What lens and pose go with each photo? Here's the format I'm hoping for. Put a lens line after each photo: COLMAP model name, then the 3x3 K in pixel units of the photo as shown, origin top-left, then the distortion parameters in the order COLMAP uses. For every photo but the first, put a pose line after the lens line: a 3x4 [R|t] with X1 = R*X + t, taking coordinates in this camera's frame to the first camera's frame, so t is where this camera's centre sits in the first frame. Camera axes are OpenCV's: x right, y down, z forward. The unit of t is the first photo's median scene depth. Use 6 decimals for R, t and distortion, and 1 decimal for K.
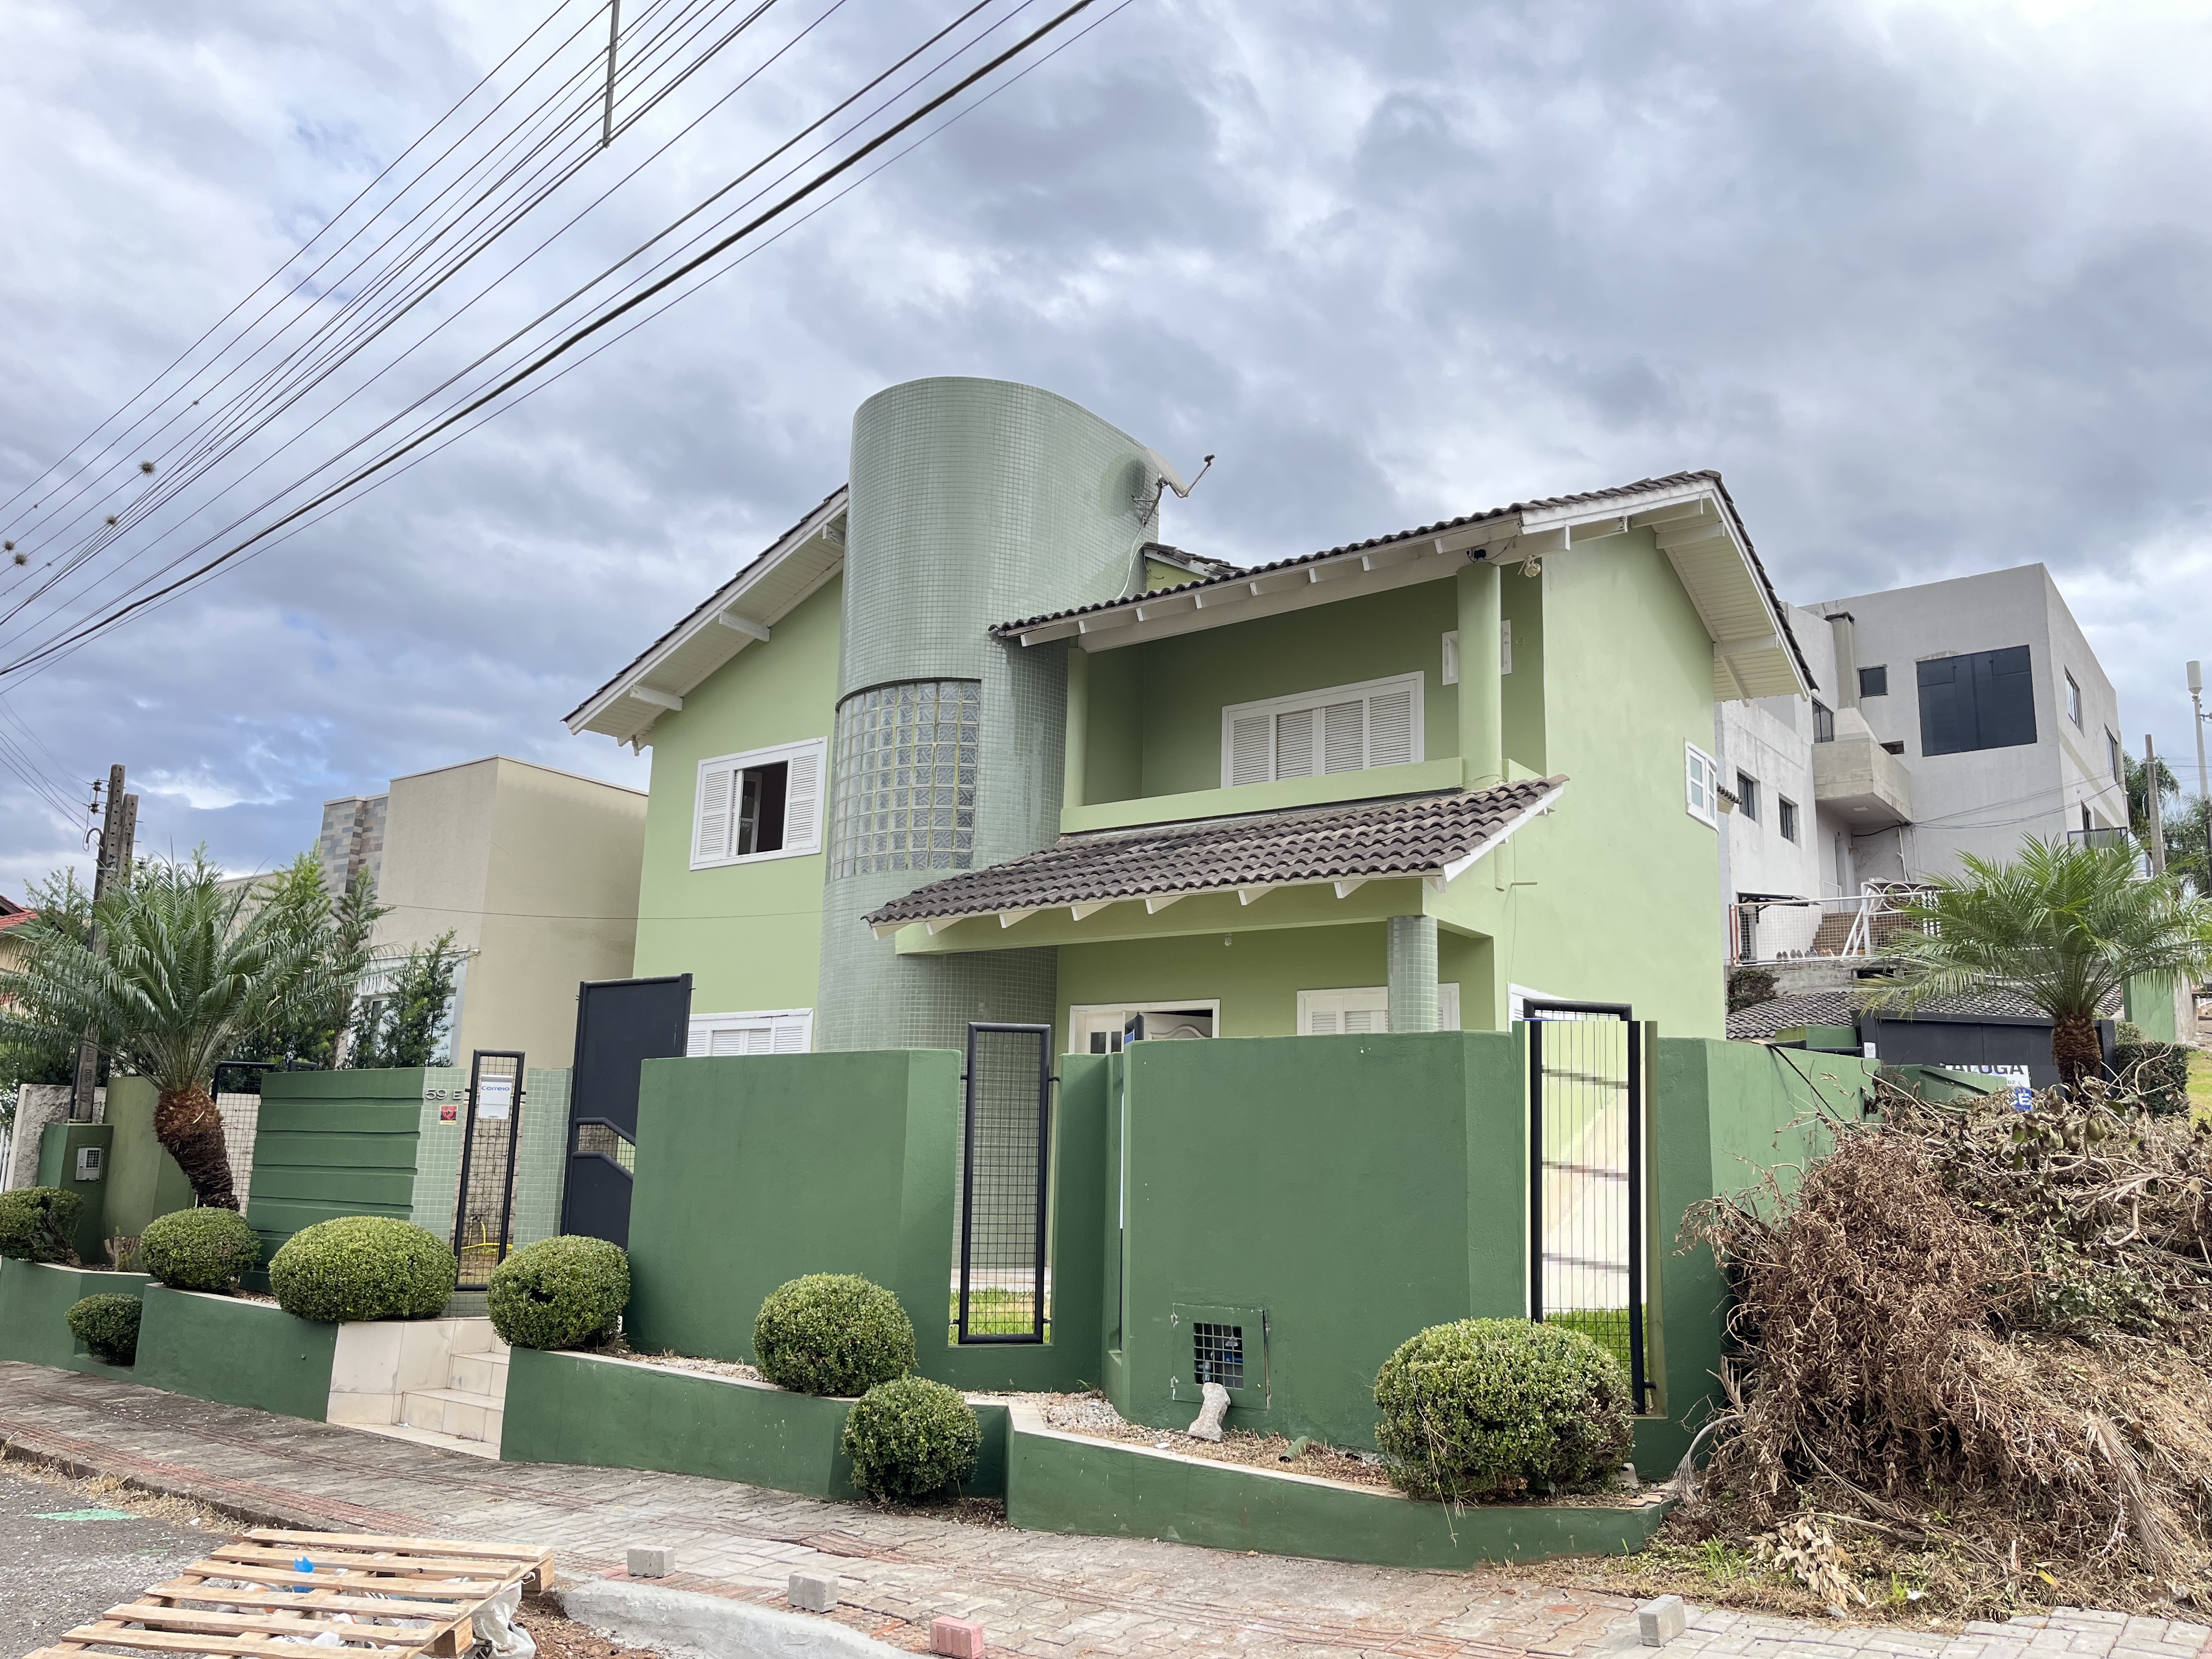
lens RADIAL K [[1685.5, 0, 1106.0], [0, 1685.5, 829.5], [0, 0, 1]] dist [0.042011, -0.002691]
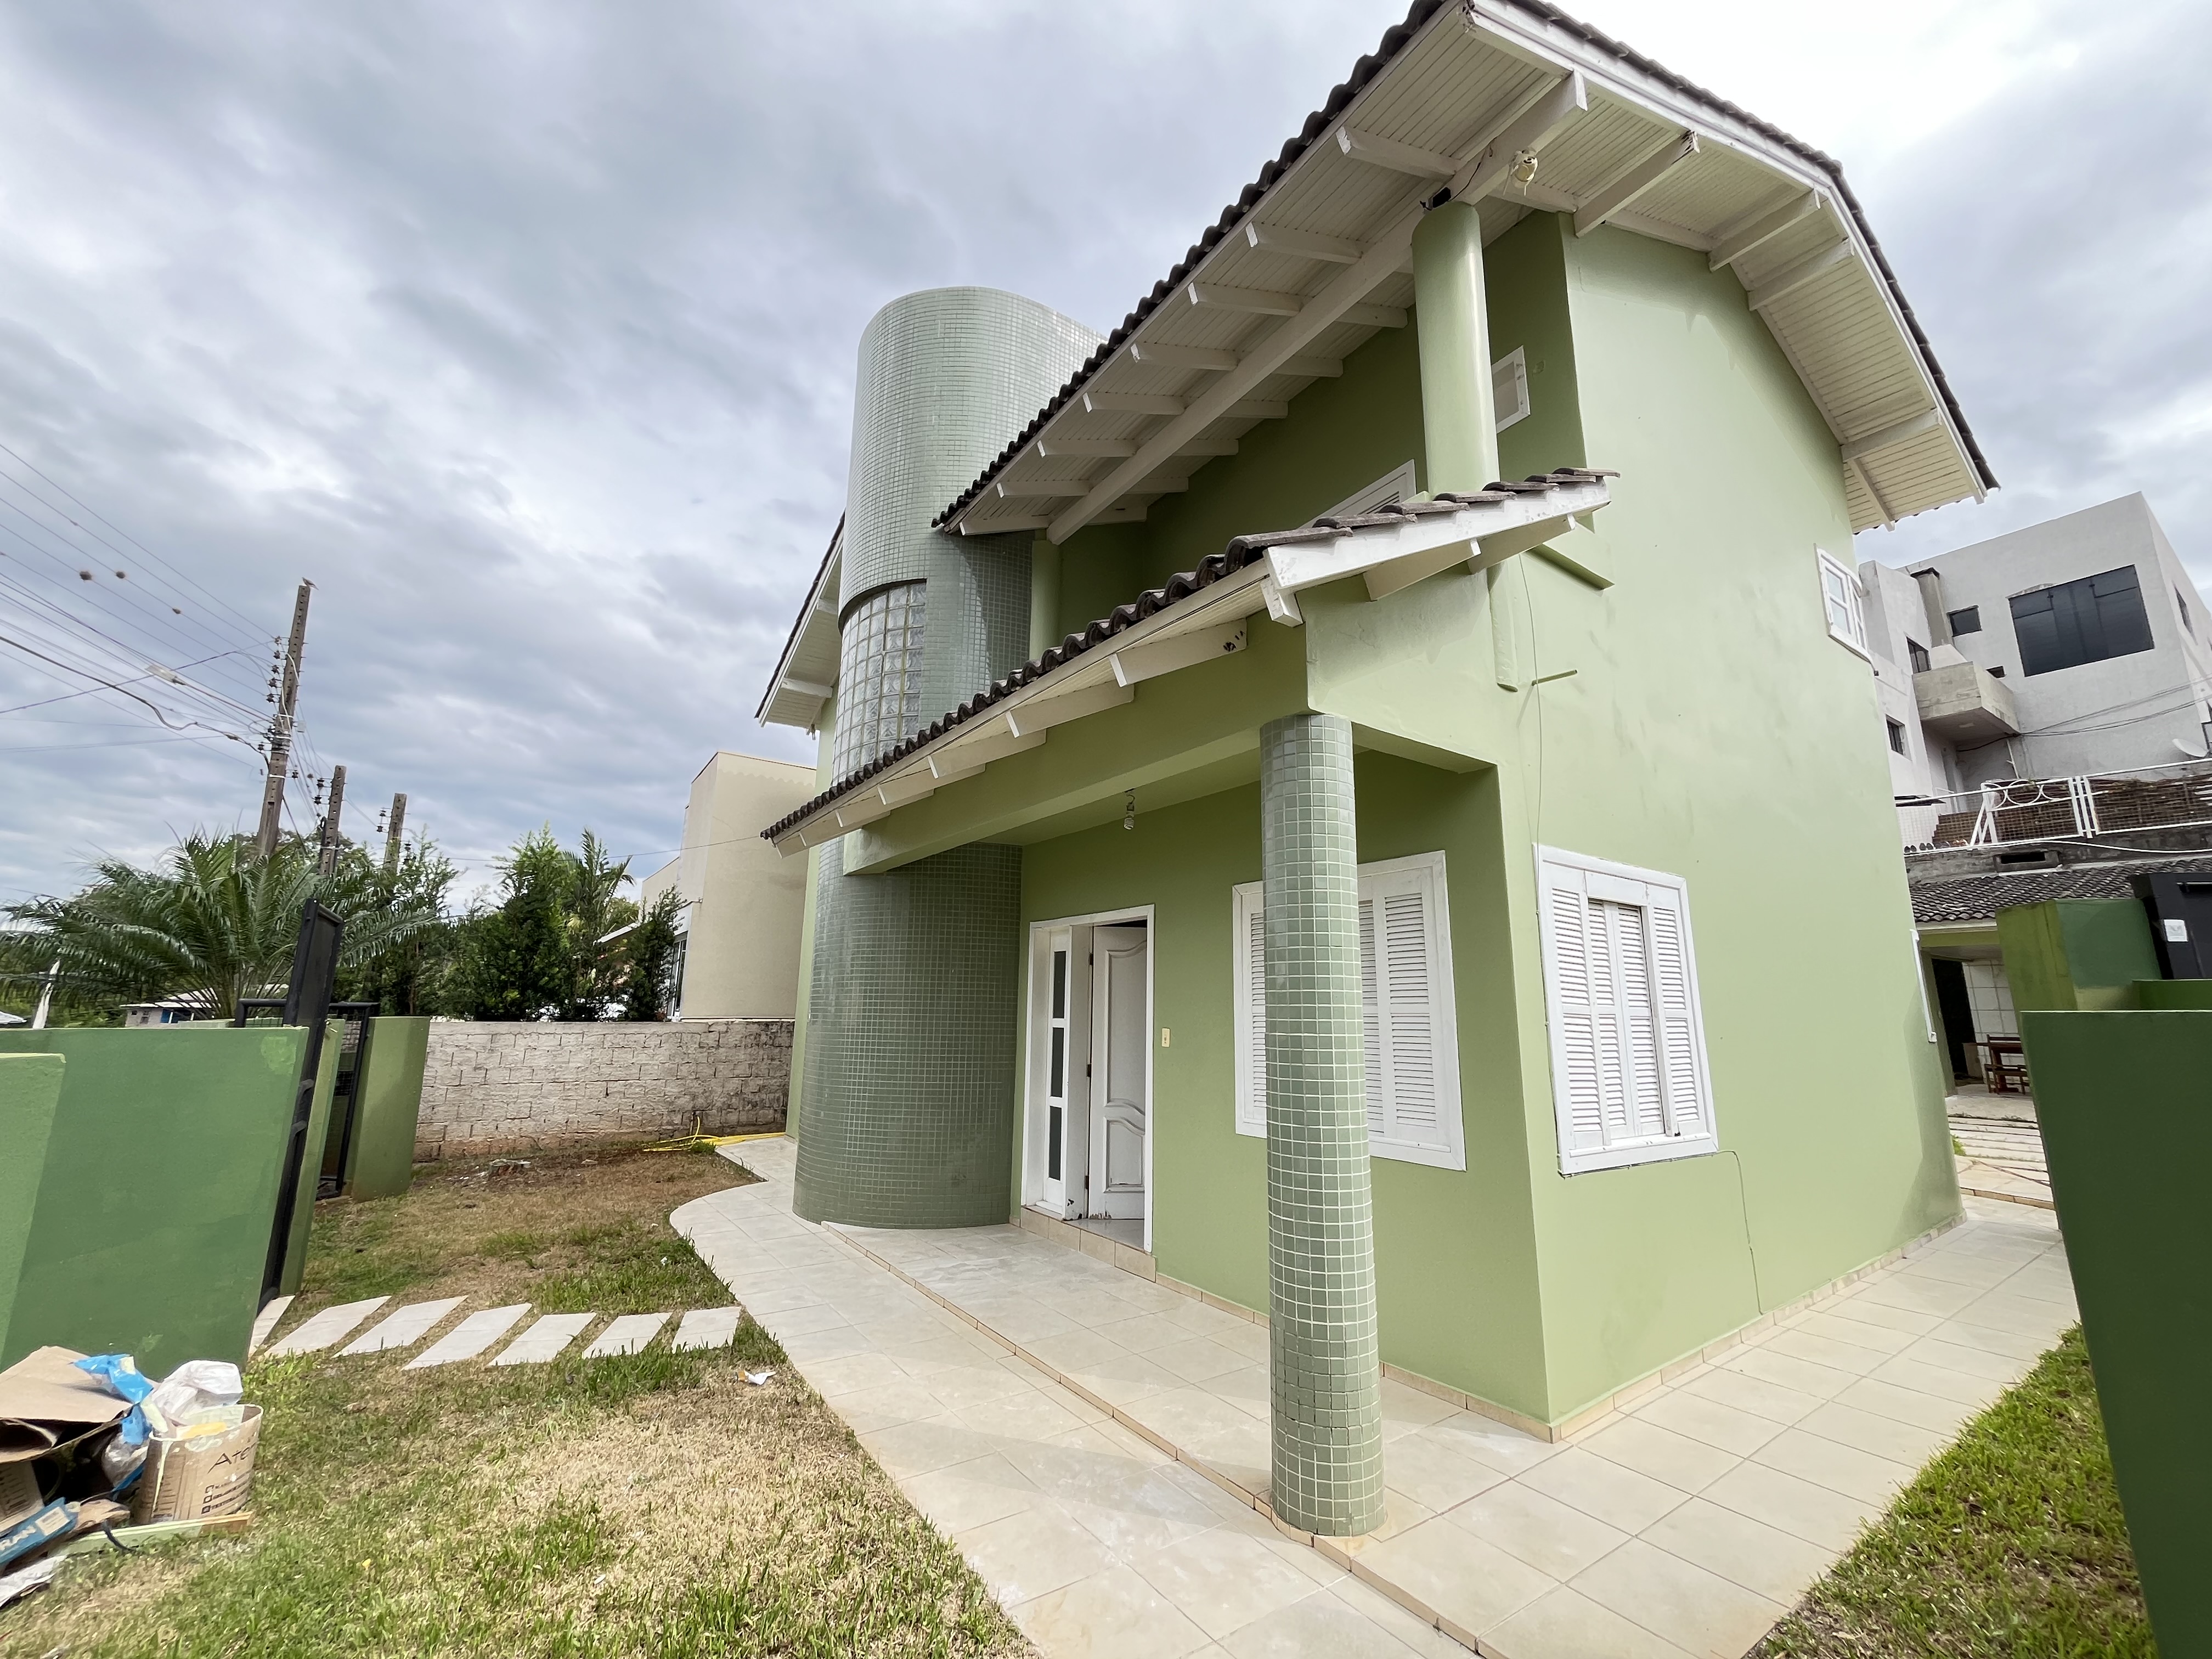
lens RADIAL K [[882.5, 0, 1121.4], [0, 882.5, 829.8], [0, 0, 1]] dist [0.000859, 0.000124]
pose [[0.948700, -0.080227, -0.305830, 0.074909], [0.076801, 0.996776, -0.023238, 0.031057], [0.306709, -0.001442, 0.951802, 0.253629]]
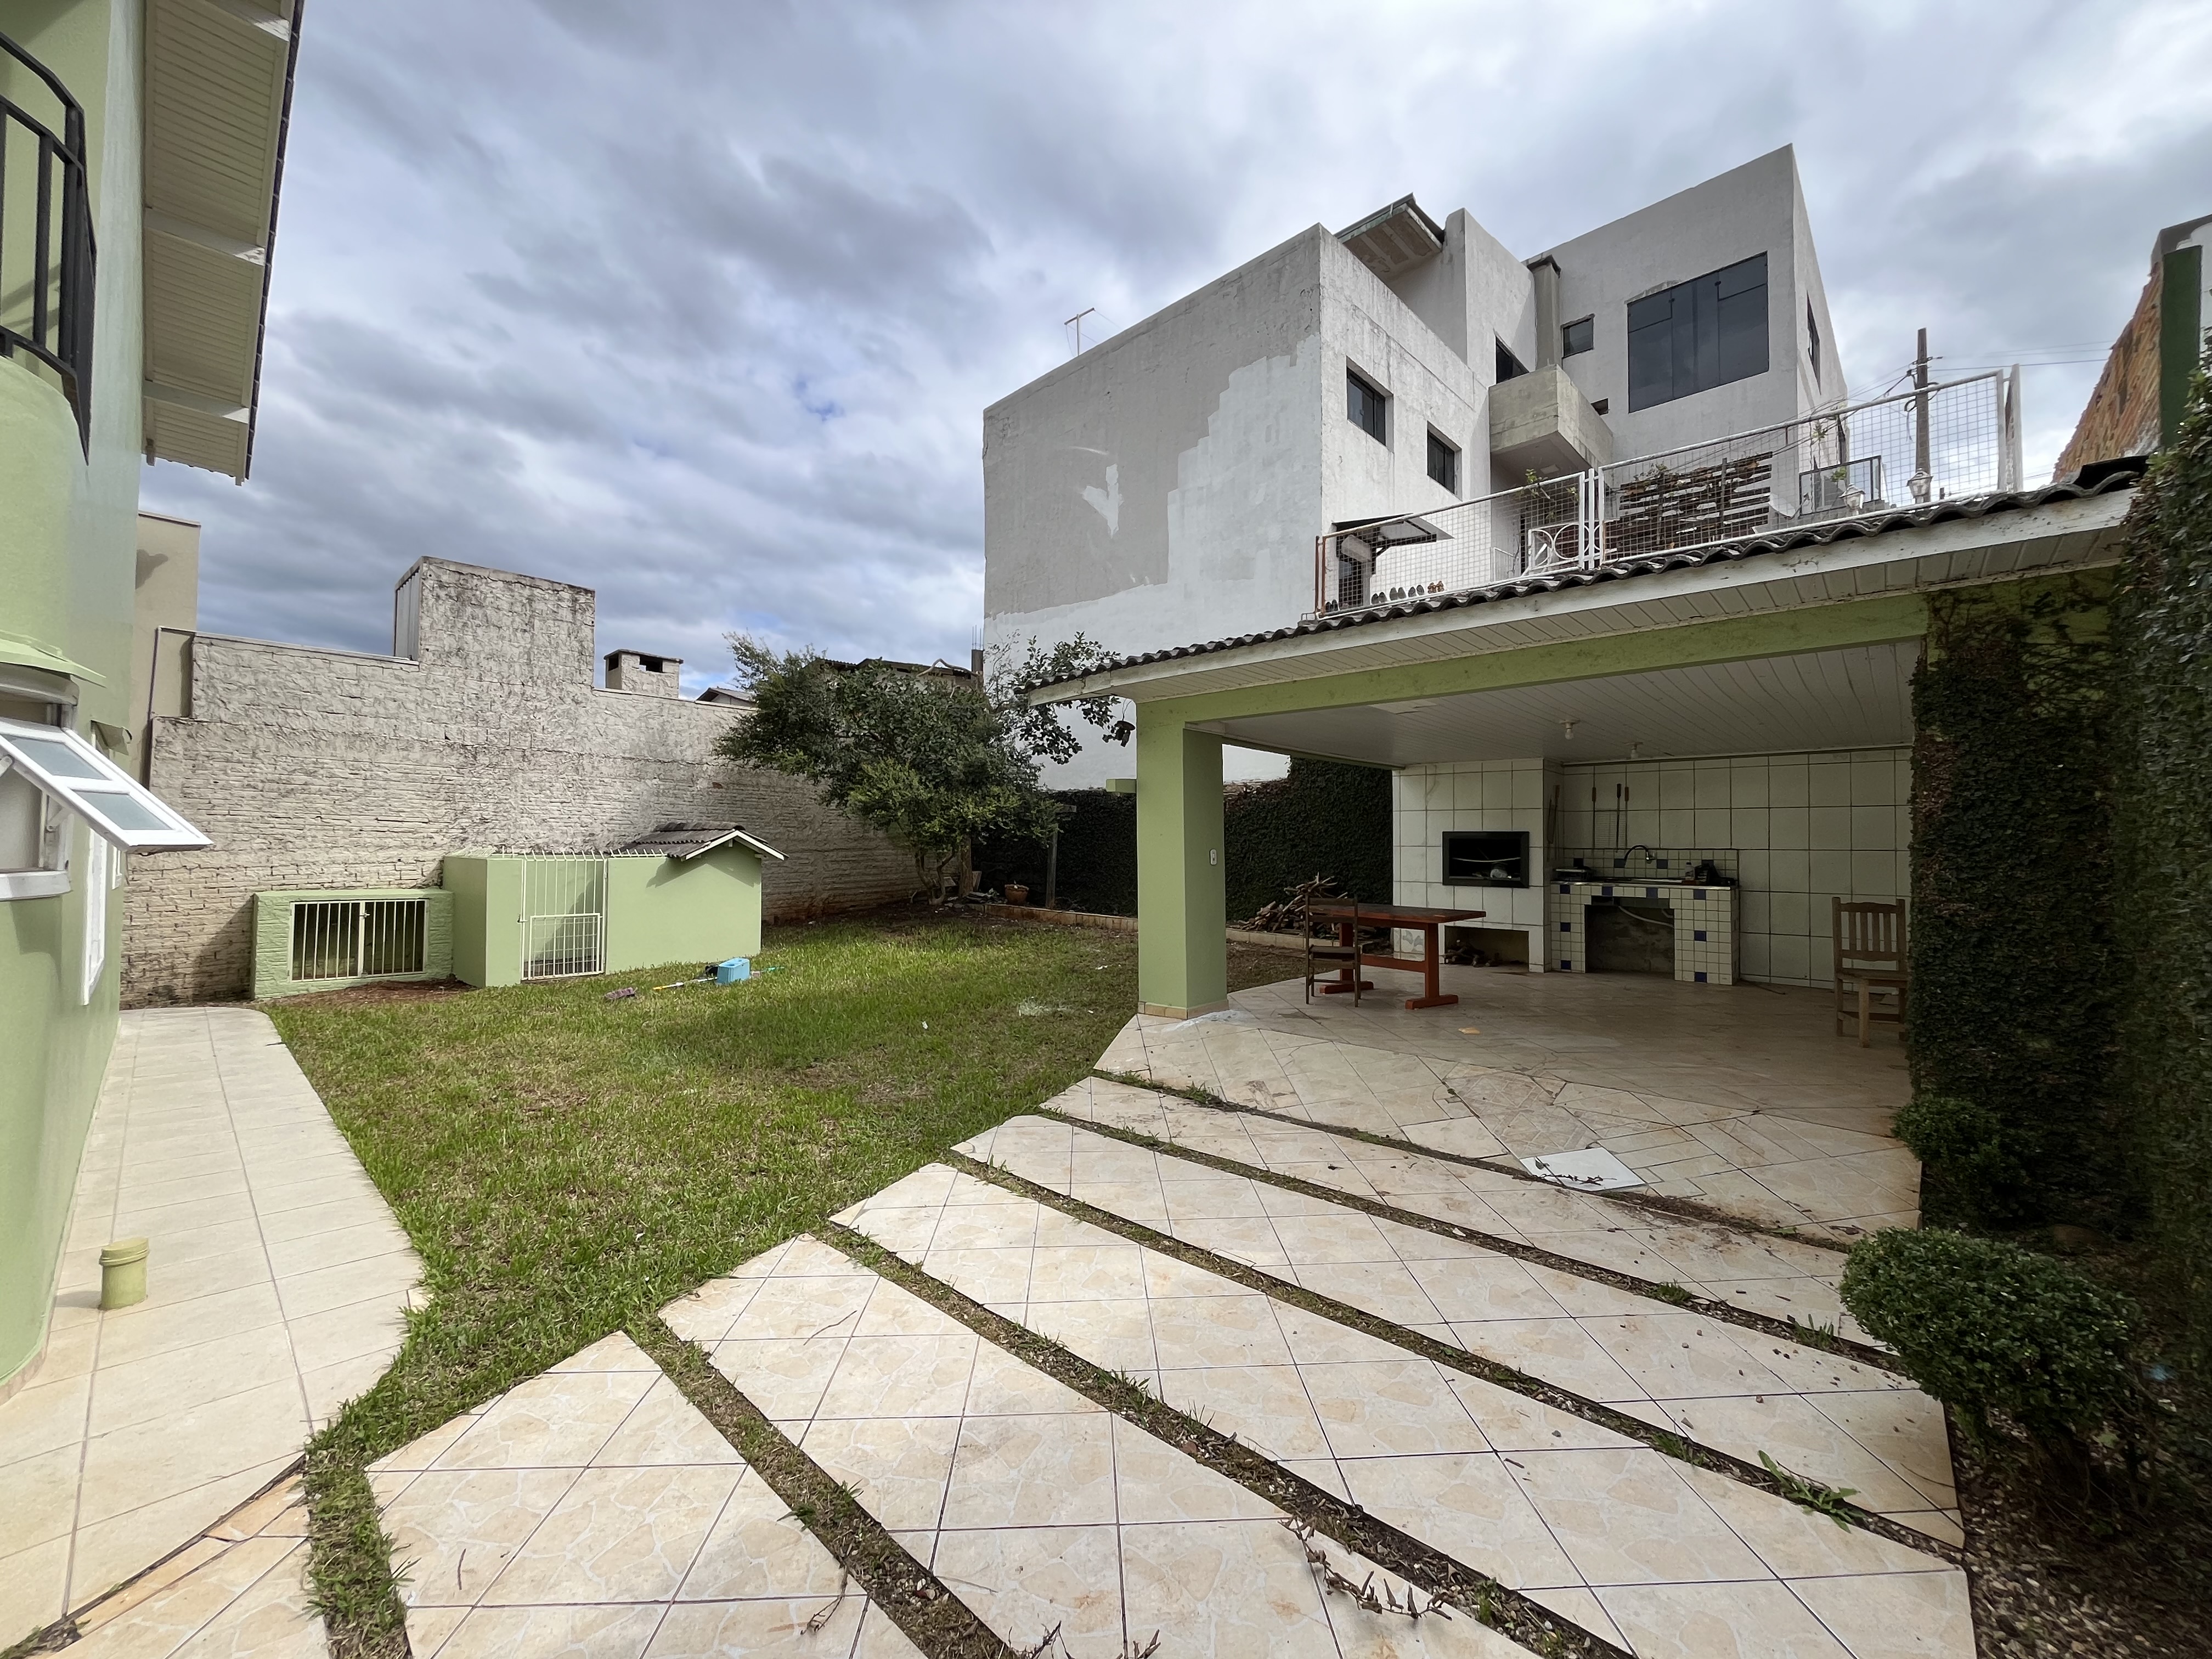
lens RADIAL K [[882.5, 0, 1121.4], [0, 882.5, 829.8], [0, 0, 1]] dist [0.000859, 0.000124]
pose [[0.994017, -0.027948, -0.105588, 0.285908], [0.044782, 0.986003, 0.160600, 0.092456], [0.099622, -0.164367, 0.981356, 0.536352]]
